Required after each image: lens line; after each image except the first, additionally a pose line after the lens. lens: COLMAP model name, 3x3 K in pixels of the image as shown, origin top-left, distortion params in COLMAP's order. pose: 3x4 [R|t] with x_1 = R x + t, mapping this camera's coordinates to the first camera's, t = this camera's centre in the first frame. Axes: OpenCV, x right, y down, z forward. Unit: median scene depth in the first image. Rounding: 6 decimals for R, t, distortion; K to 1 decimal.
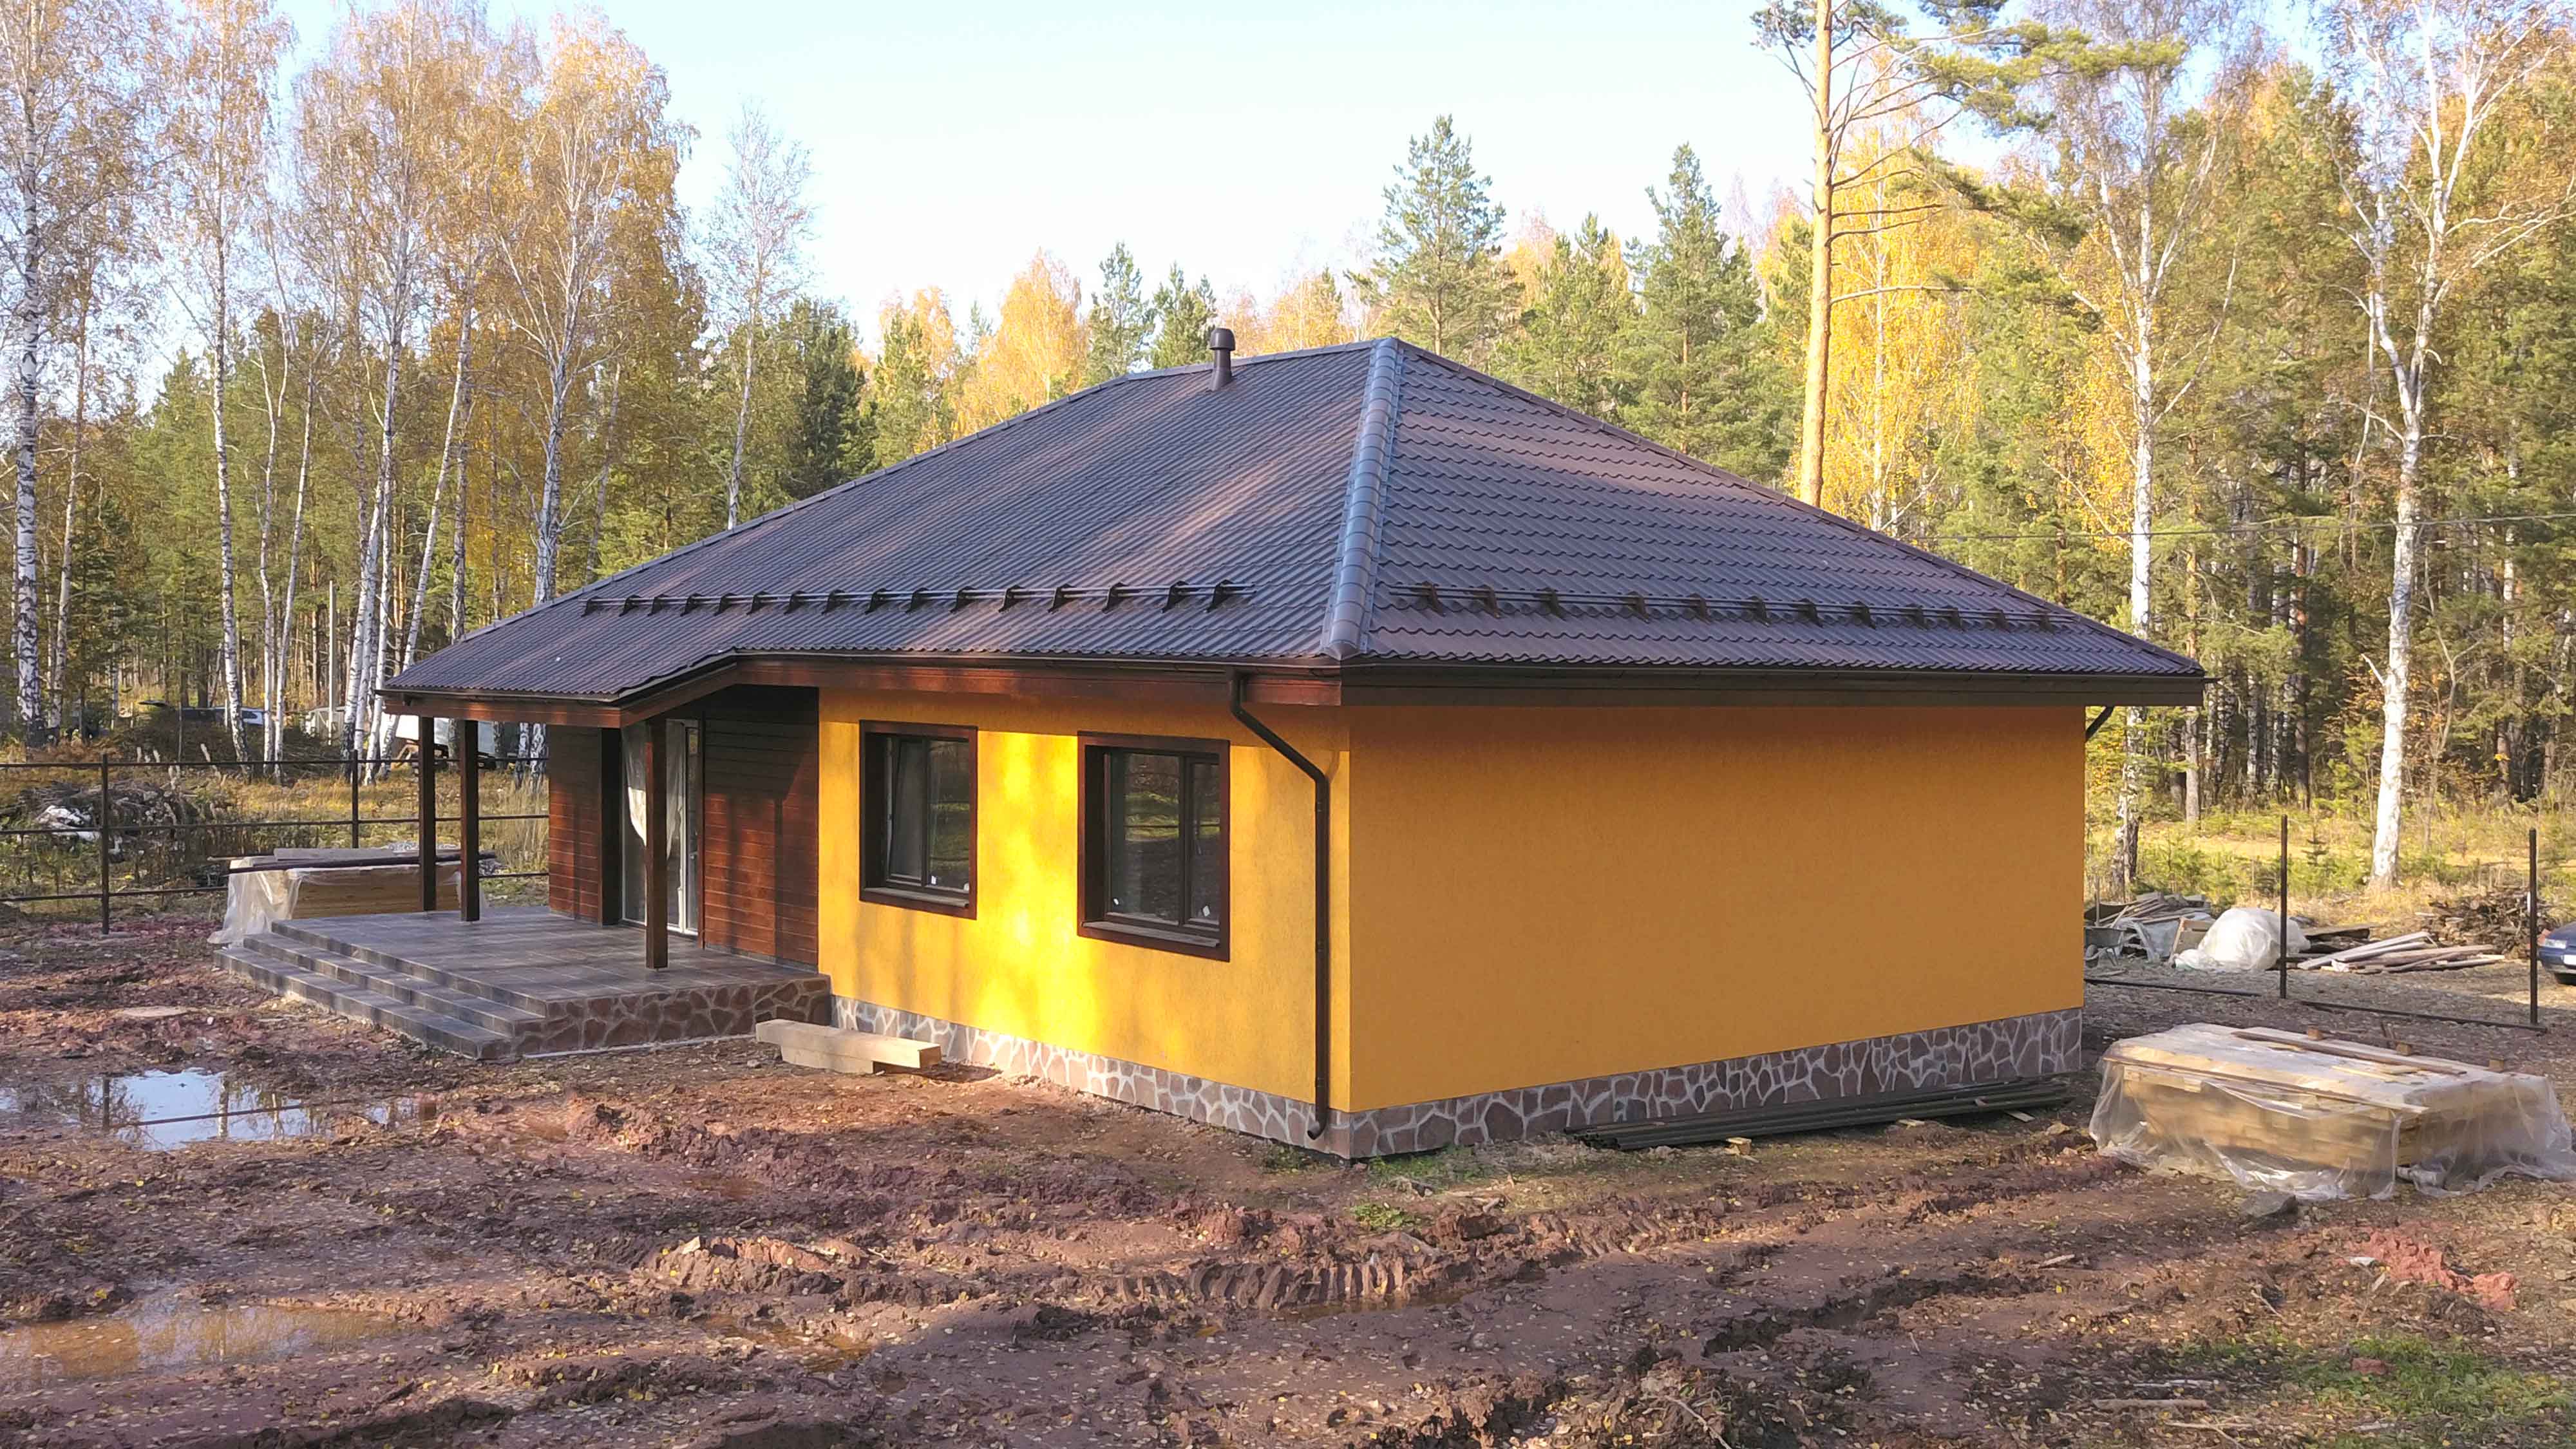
lens RADIAL K [[2032.8, 0, 1288.0], [0, 2032.8, 724.5], [0, 0, 1]] dist [0.012081, 0.001805]
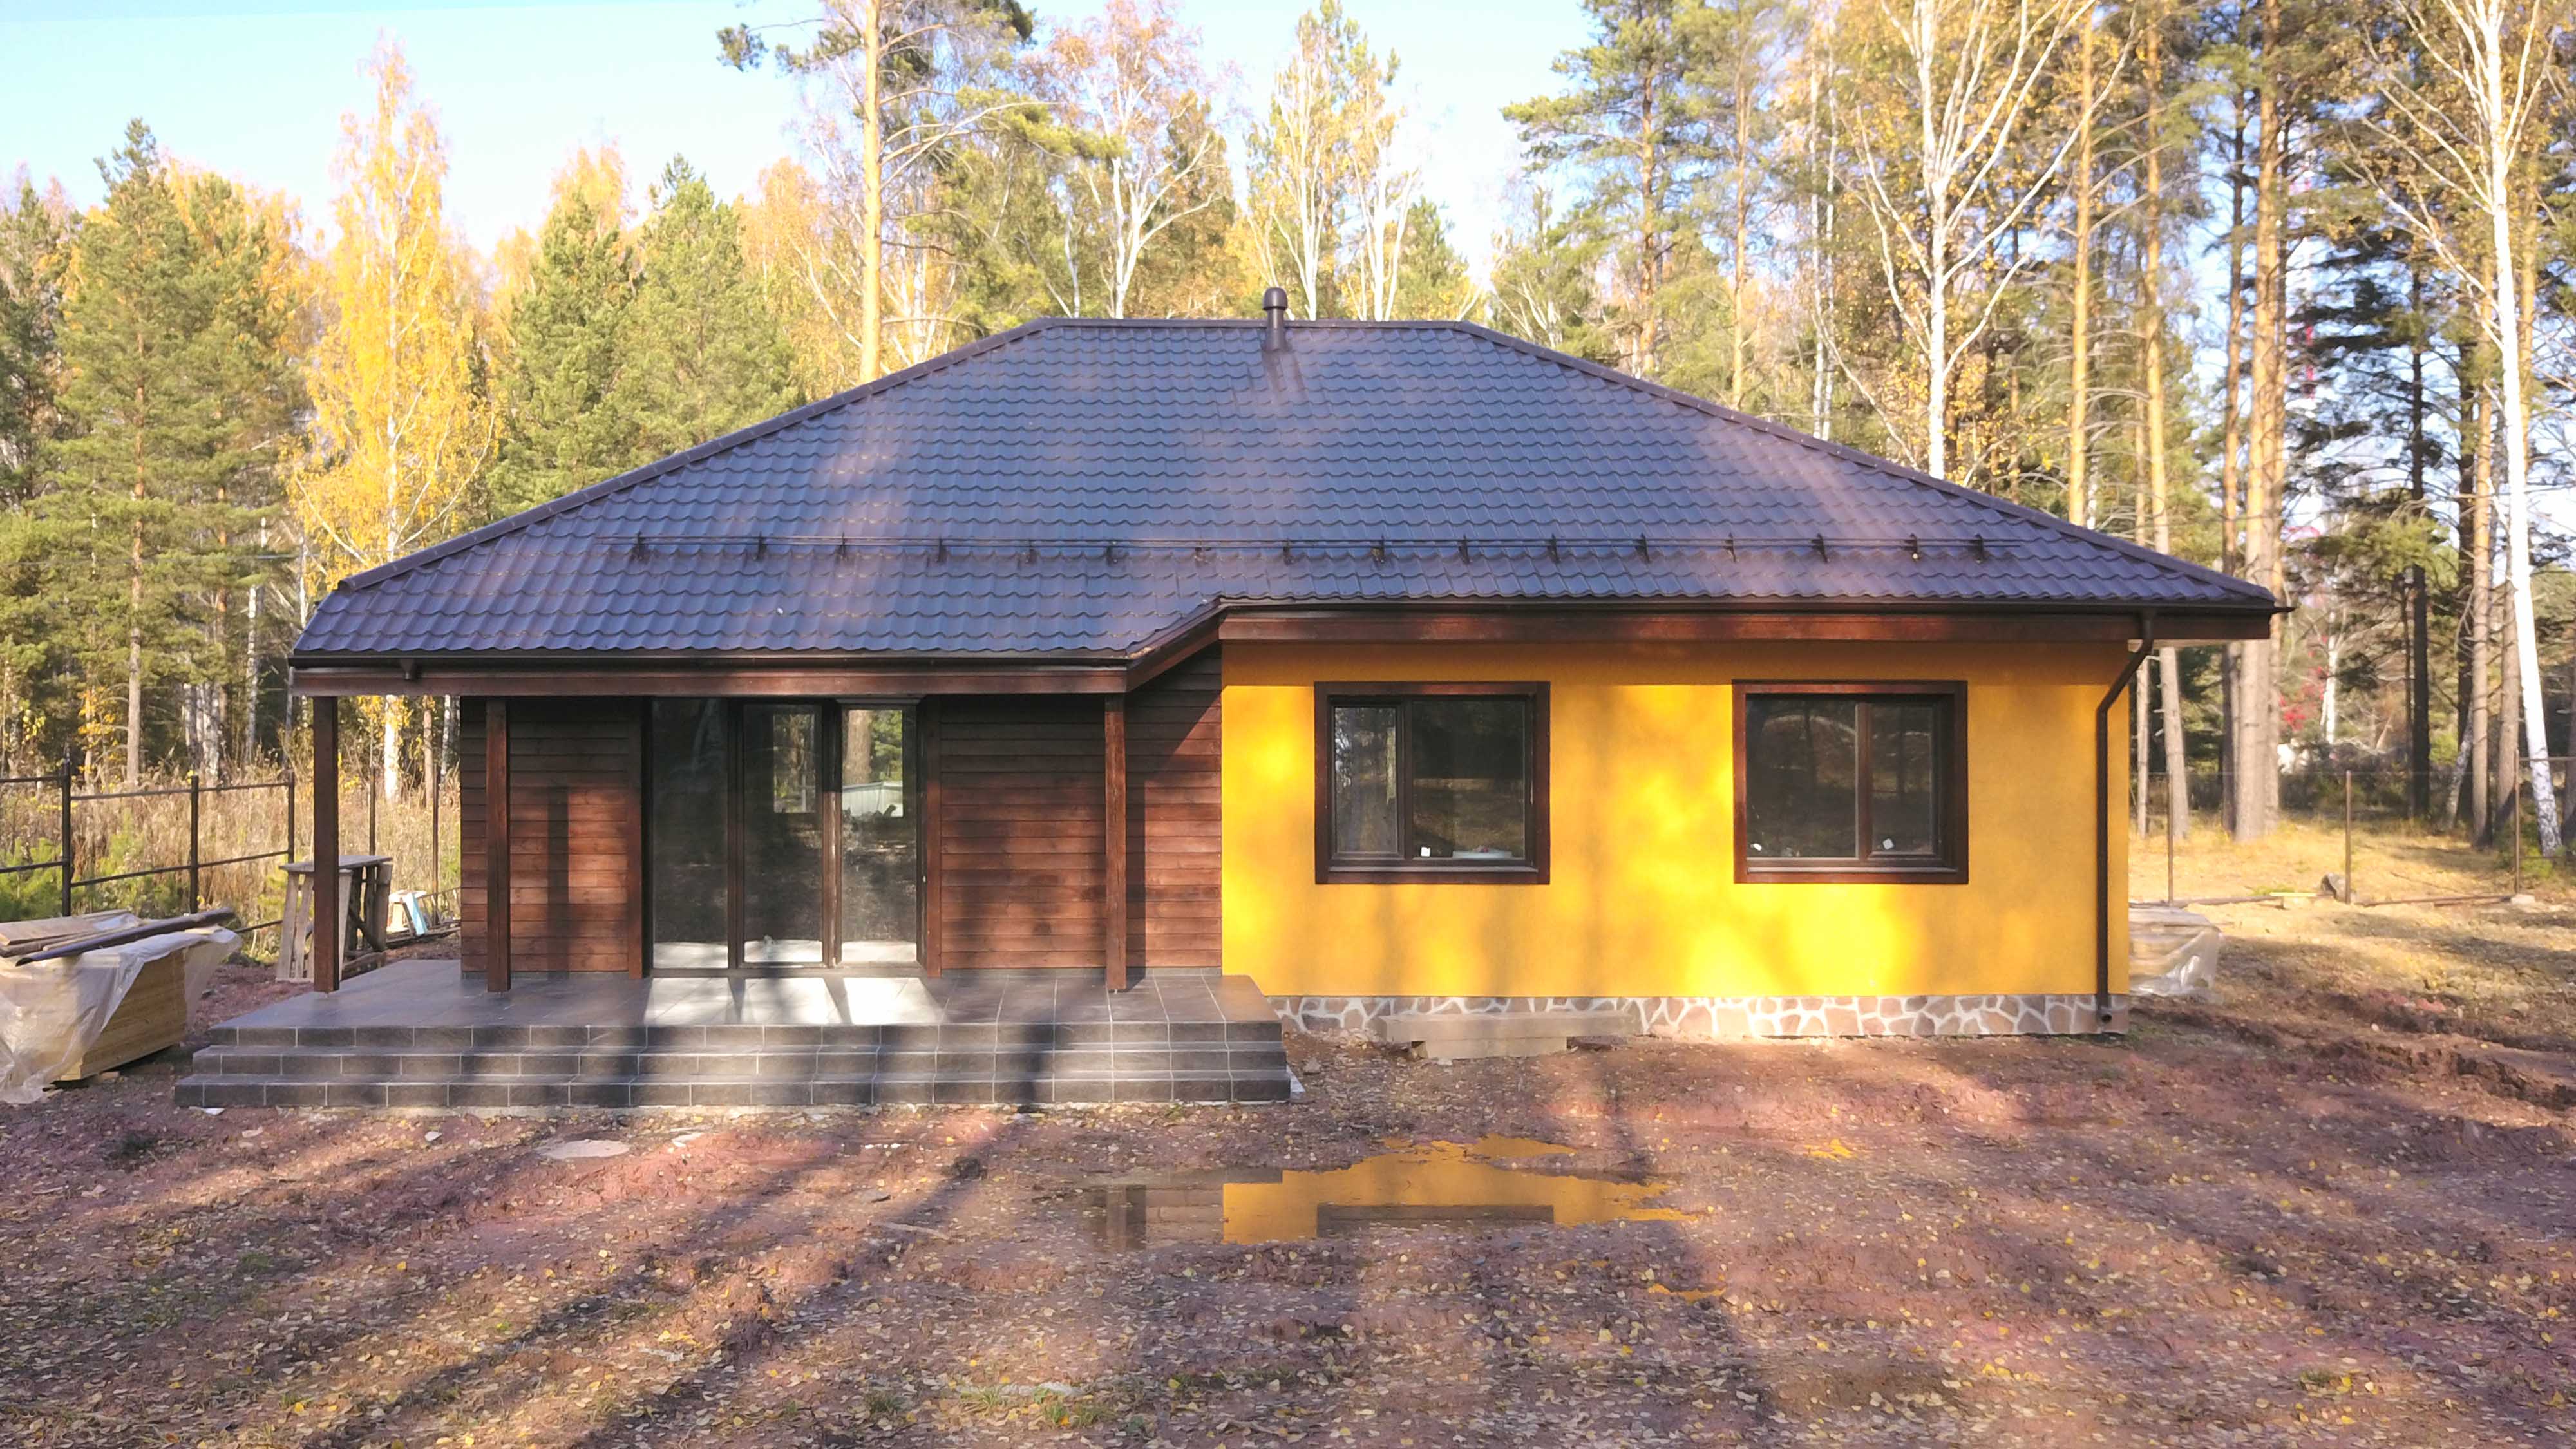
lens RADIAL K [[2032.8, 0, 1288.0], [0, 2032.8, 724.5], [0, 0, 1]] dist [0.012081, 0.001805]
pose [[0.663393, 0.004112, 0.748260, -1.007612], [0.022126, 0.999440, -0.025109, 0.046040], [-0.747944, 0.033213, 0.662930, 0.494496]]
